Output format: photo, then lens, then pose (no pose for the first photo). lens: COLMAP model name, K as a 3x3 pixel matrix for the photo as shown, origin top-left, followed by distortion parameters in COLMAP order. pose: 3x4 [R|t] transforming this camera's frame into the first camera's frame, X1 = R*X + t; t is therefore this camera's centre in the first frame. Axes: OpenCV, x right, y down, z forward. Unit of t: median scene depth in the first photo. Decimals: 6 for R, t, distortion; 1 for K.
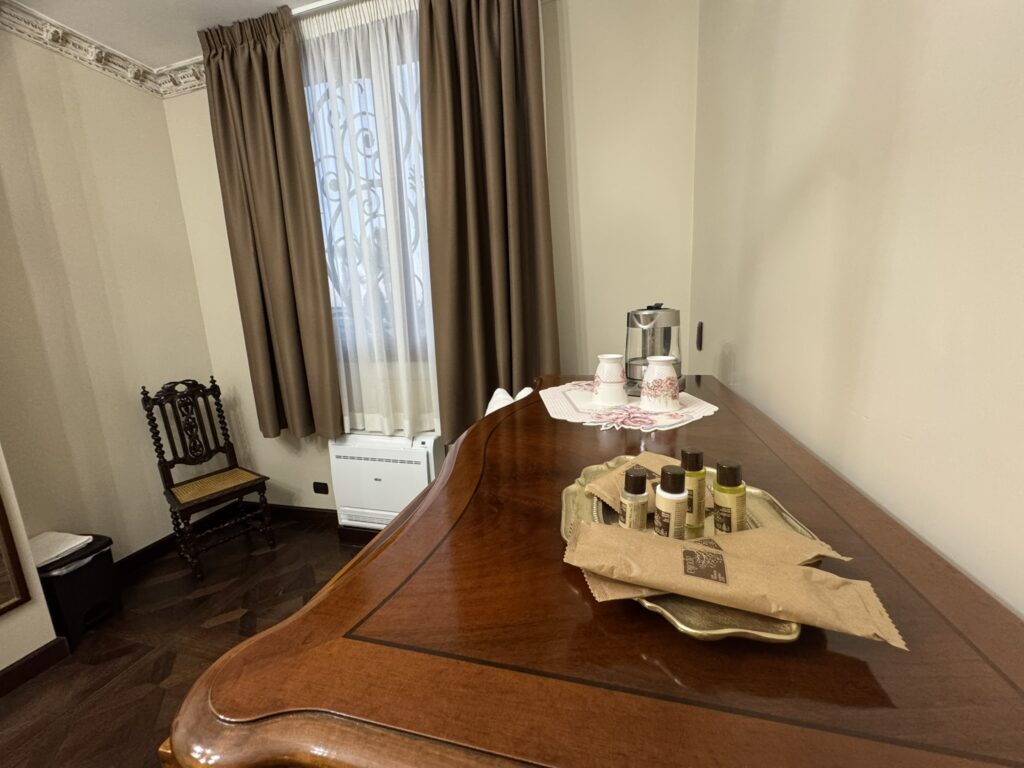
lens RADIAL K [[409.0, 0, 512.8], [0, 409.0, 381.9], [0, 0, 1]] dist [-0.001711, -0.000337]
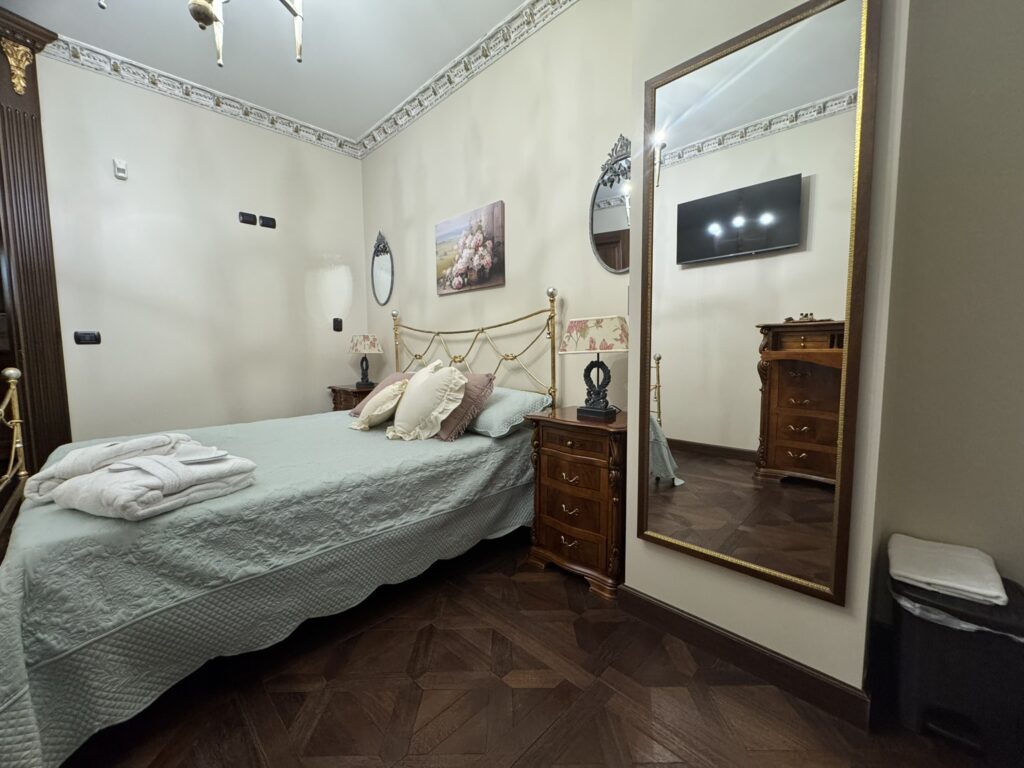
lens RADIAL K [[409.0, 0, 512.8], [0, 409.0, 381.9], [0, 0, 1]] dist [-0.001711, -0.000337]
pose [[-0.487060, 0.121731, -0.864843, -0.275064], [-0.128437, 0.969489, 0.208793, 0.078634], [0.863873, 0.212773, -0.456565, 0.529782]]
